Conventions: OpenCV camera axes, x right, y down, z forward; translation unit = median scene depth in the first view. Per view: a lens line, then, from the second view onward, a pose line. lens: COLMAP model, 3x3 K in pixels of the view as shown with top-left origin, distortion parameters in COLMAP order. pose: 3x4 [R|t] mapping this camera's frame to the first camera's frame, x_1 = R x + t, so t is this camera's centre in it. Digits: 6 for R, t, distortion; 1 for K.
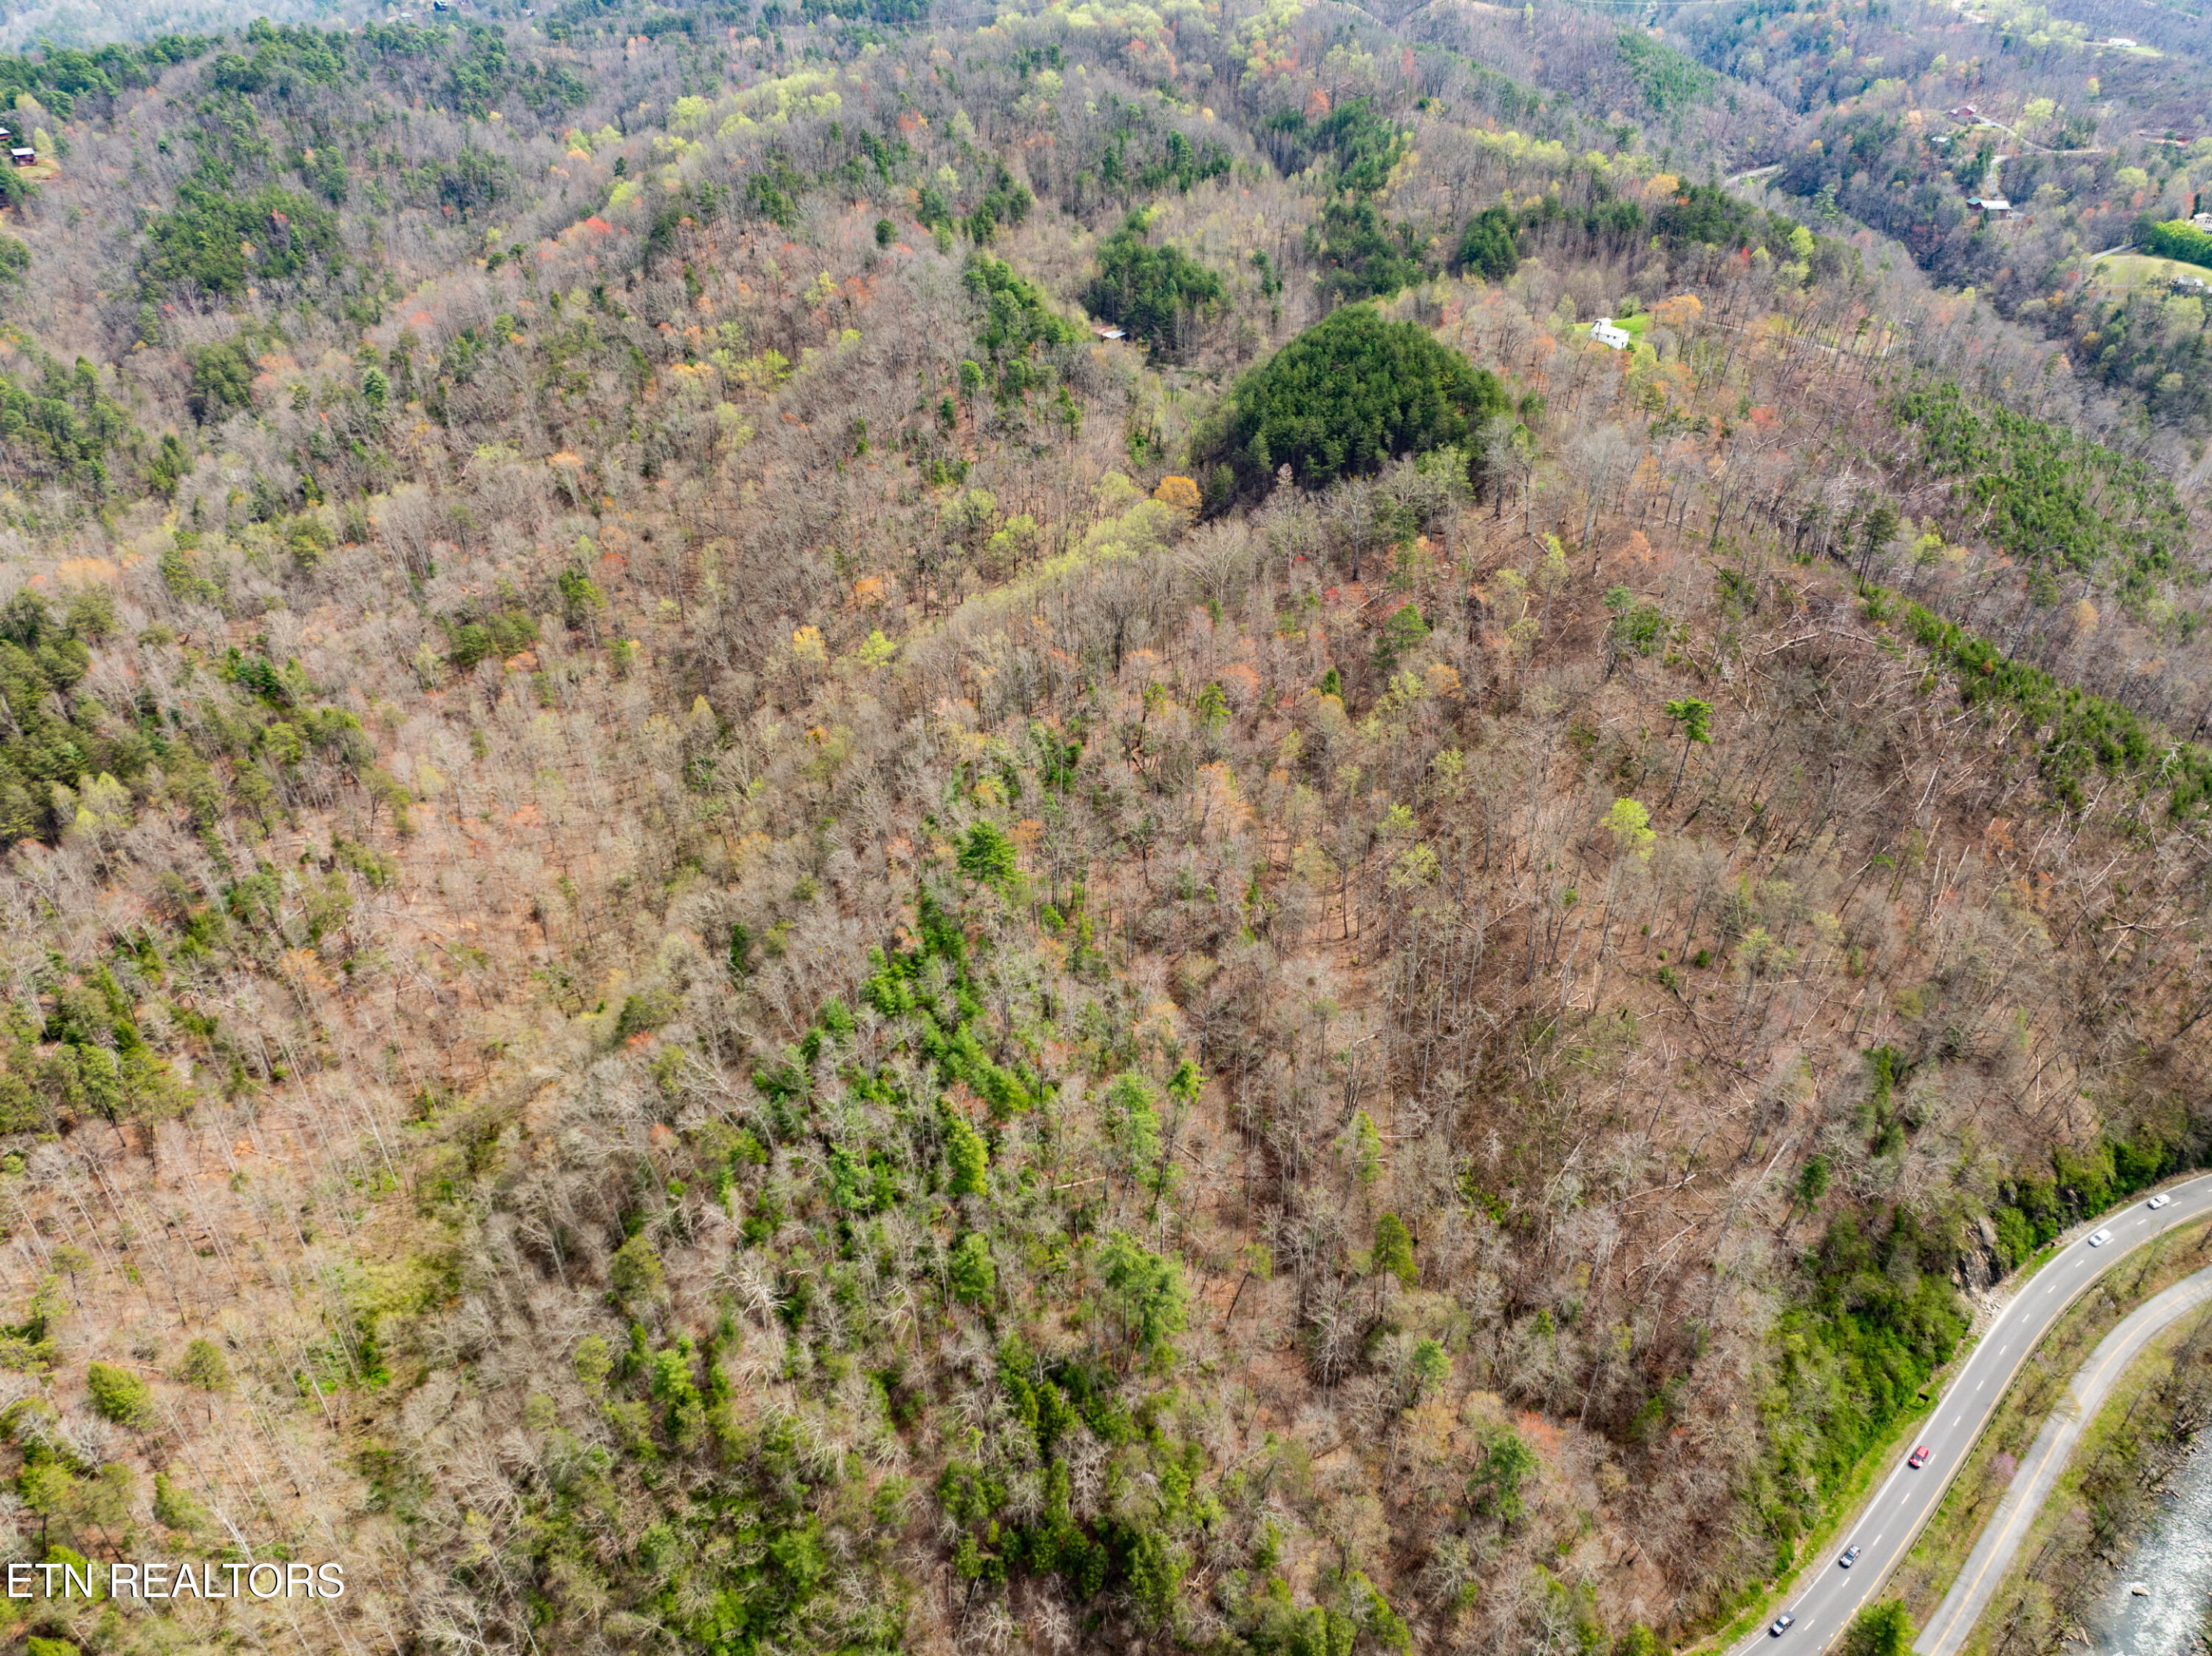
lens RADIAL K [[1547.6, 0, 1117.1], [0, 1547.6, 830.7], [0, 0, 1]] dist [-0.045590, 0.012455]
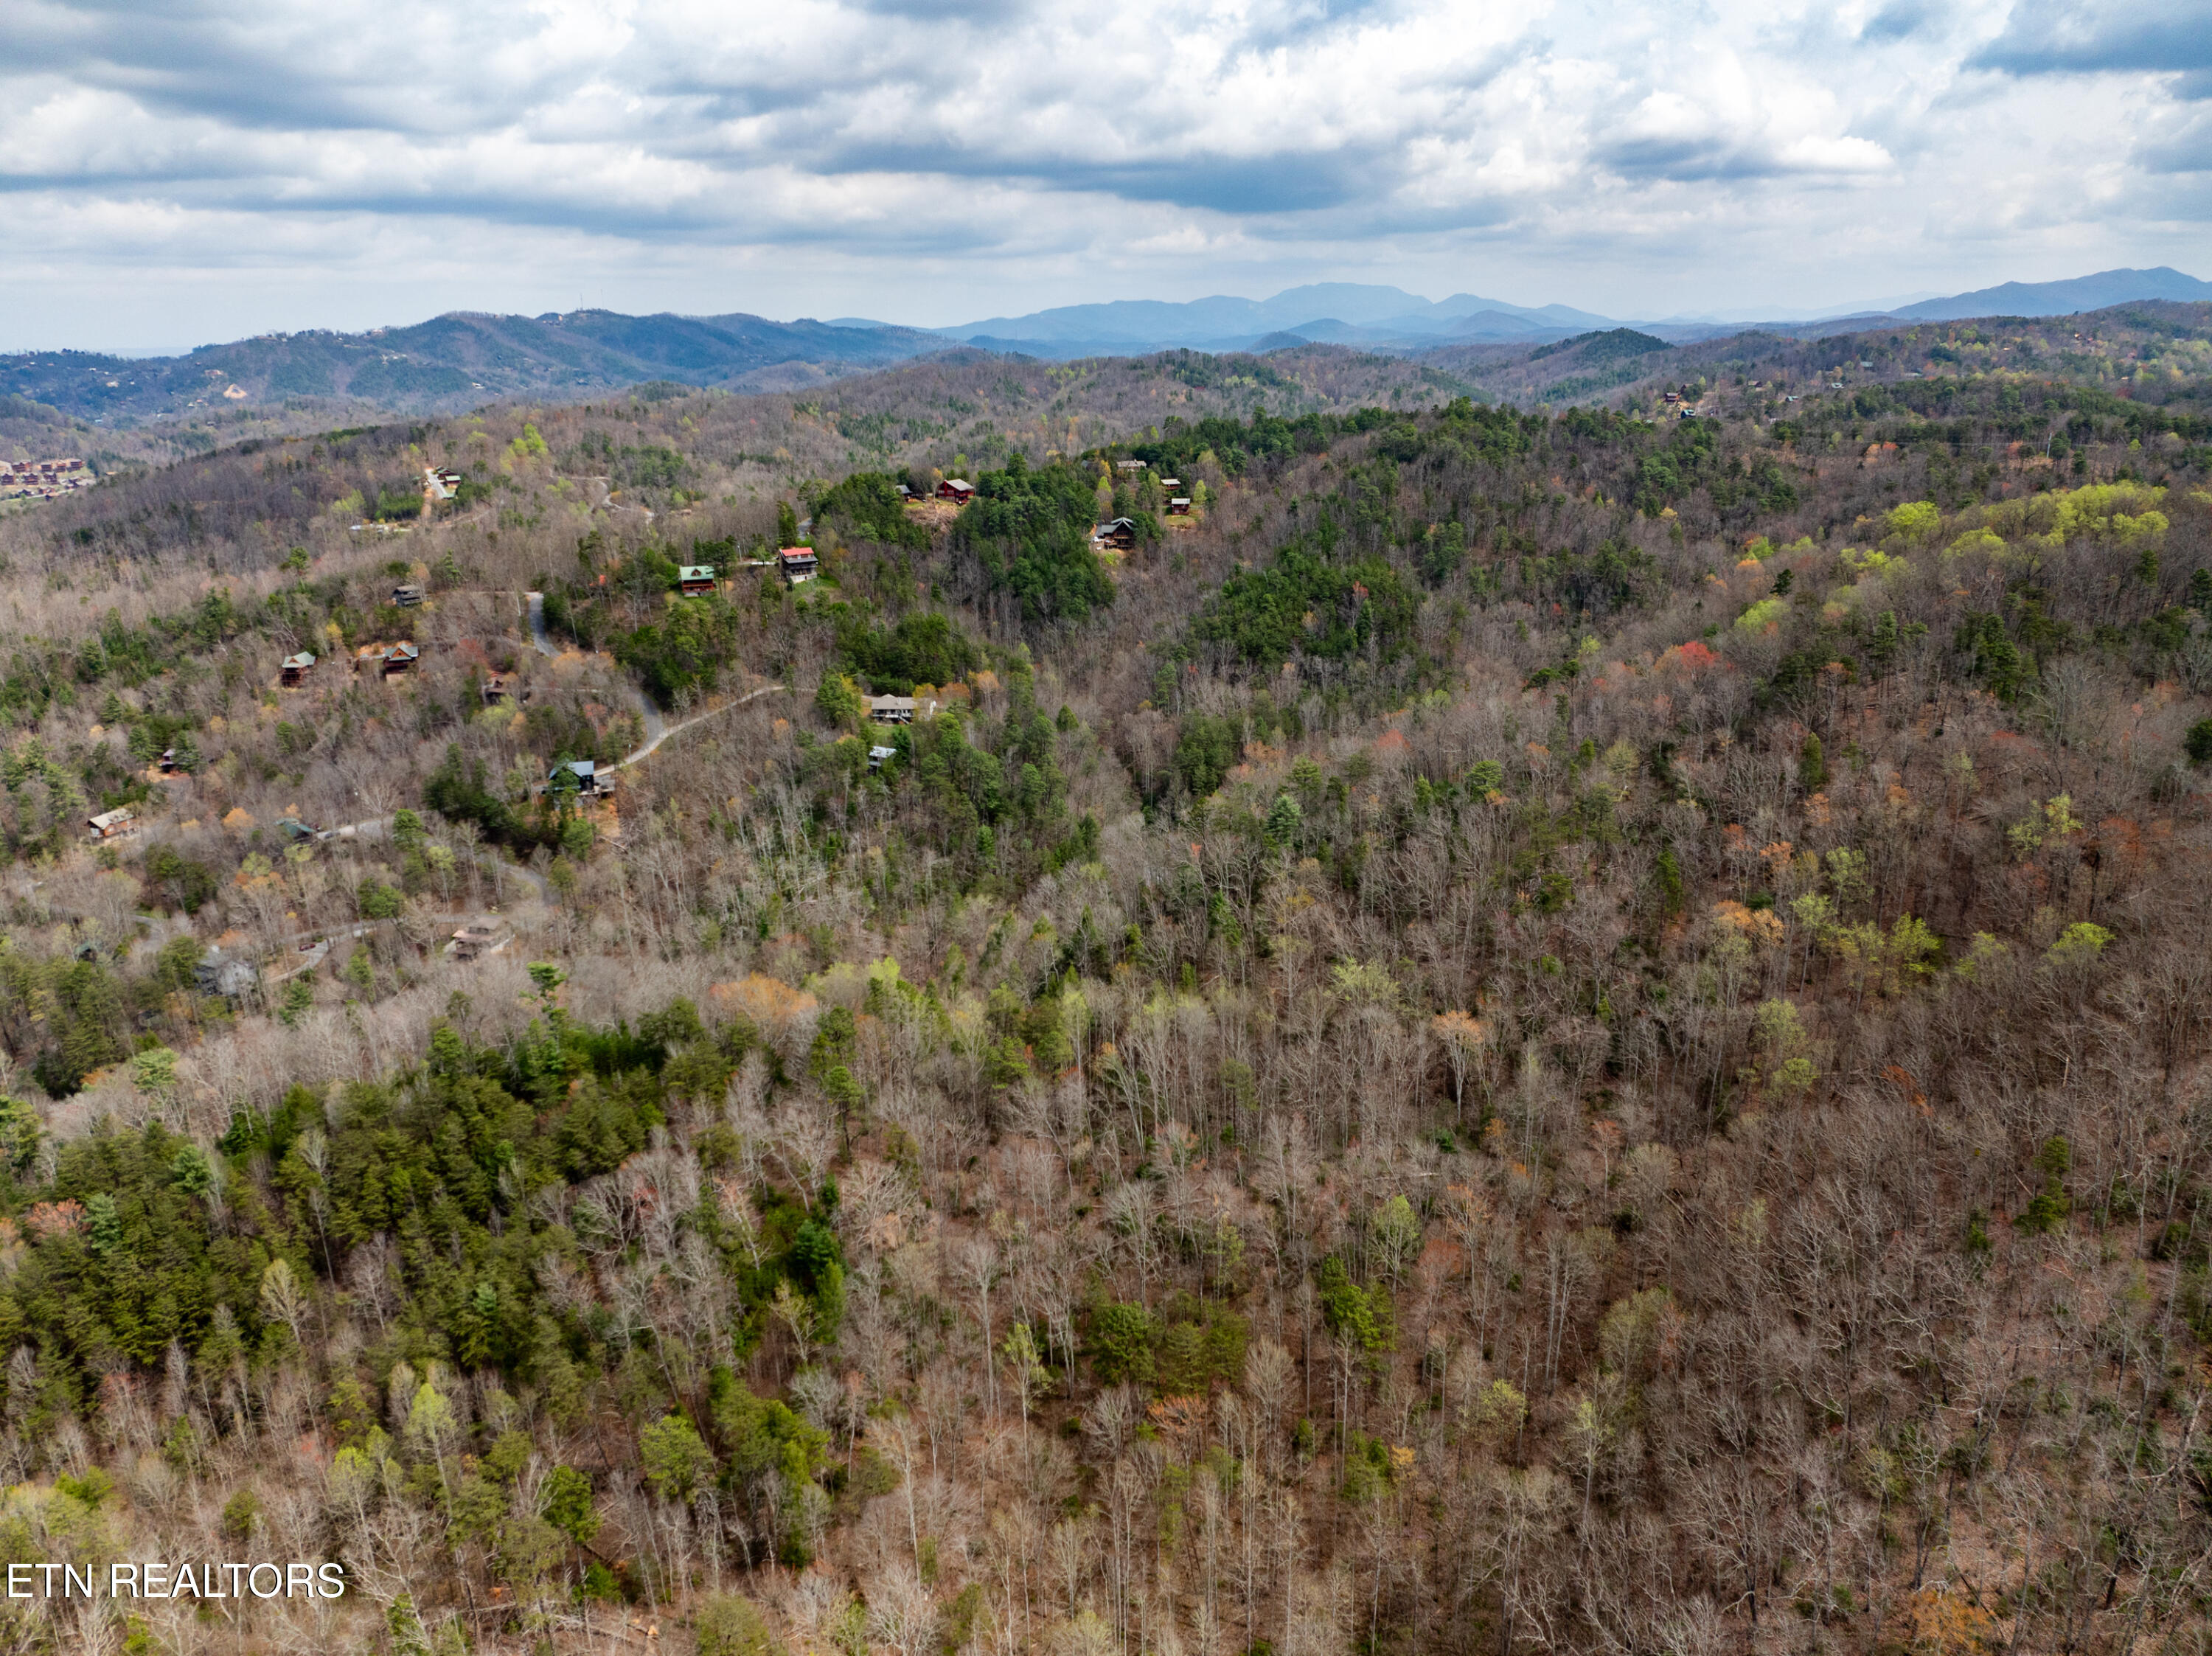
lens RADIAL K [[1547.6, 0, 1117.4], [0, 1547.6, 831.9], [0, 0, 1]] dist [-0.045590, 0.012455]
pose [[0.731972, 0.204981, -0.649769, -0.102829], [-0.360863, 0.925560, -0.114531, -0.209866], [0.577923, 0.318311, 0.751454, 0.505858]]
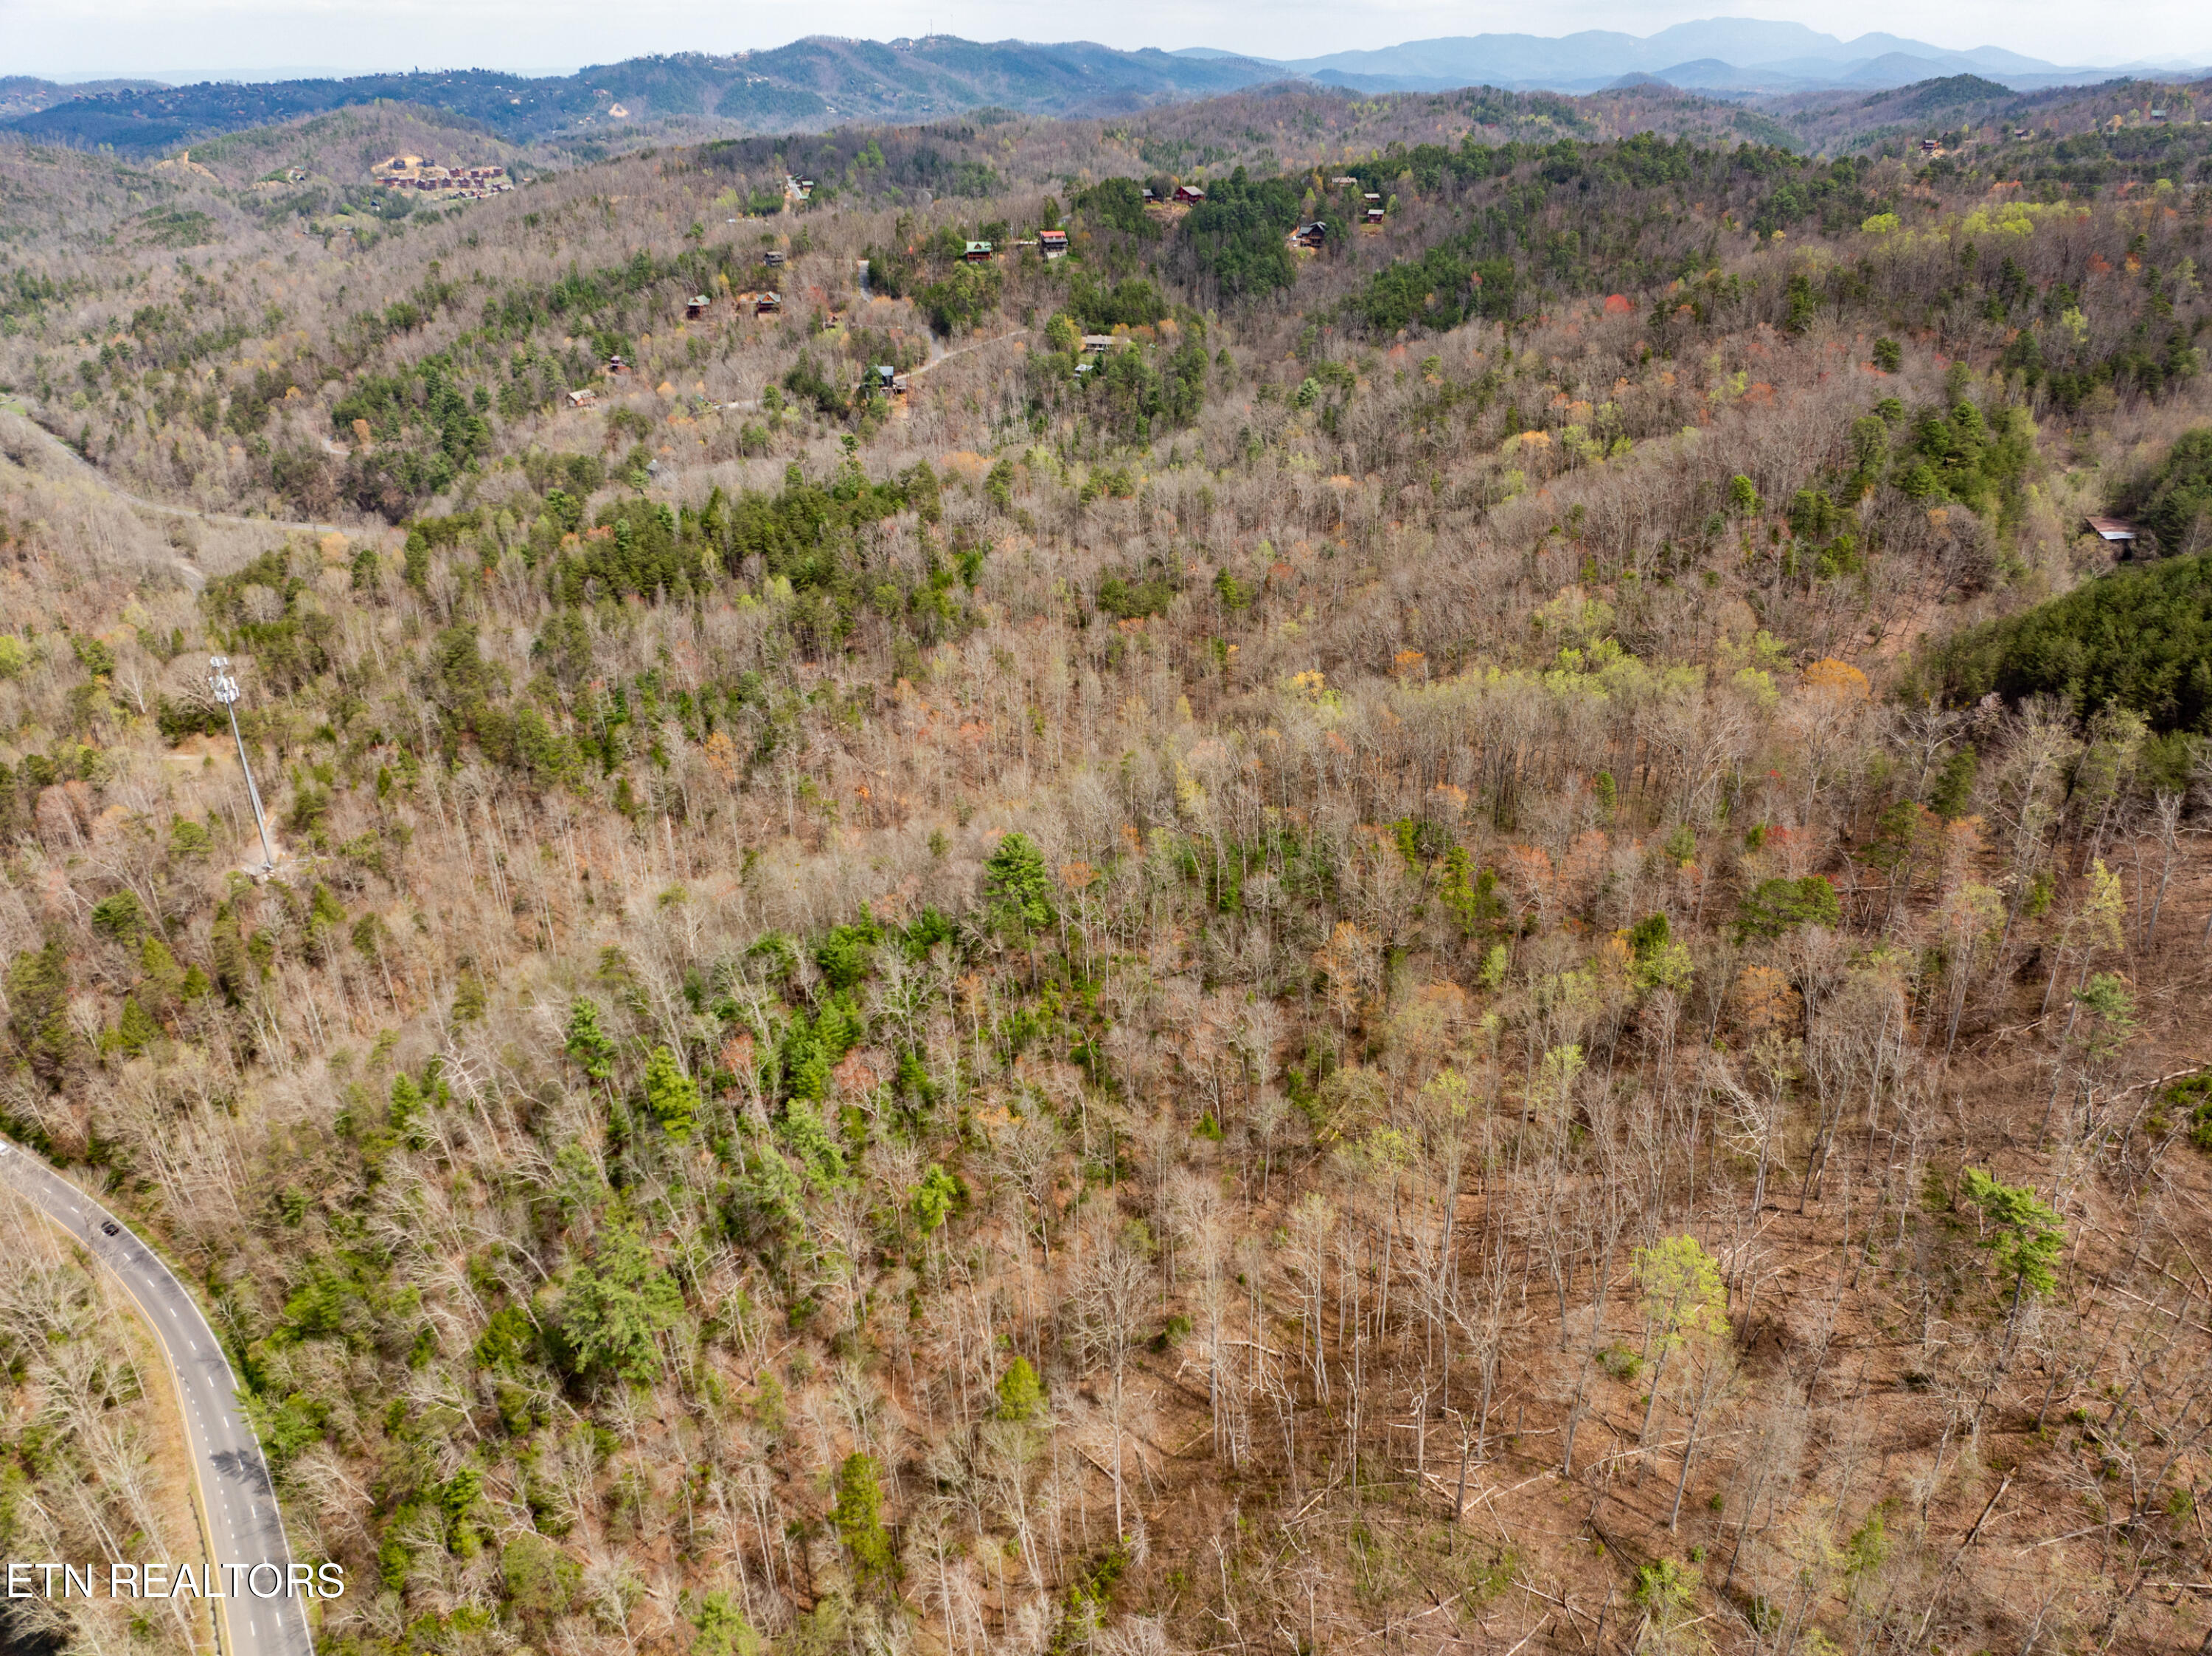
lens RADIAL K [[1547.6, 0, 1117.7], [0, 1547.6, 832.5], [0, 0, 1]] dist [-0.045590, 0.012455]
pose [[0.570294, 0.369624, -0.733582, 0.394684], [-0.445801, 0.889354, 0.101541, -0.081305], [0.689946, 0.269124, 0.671972, 0.310967]]
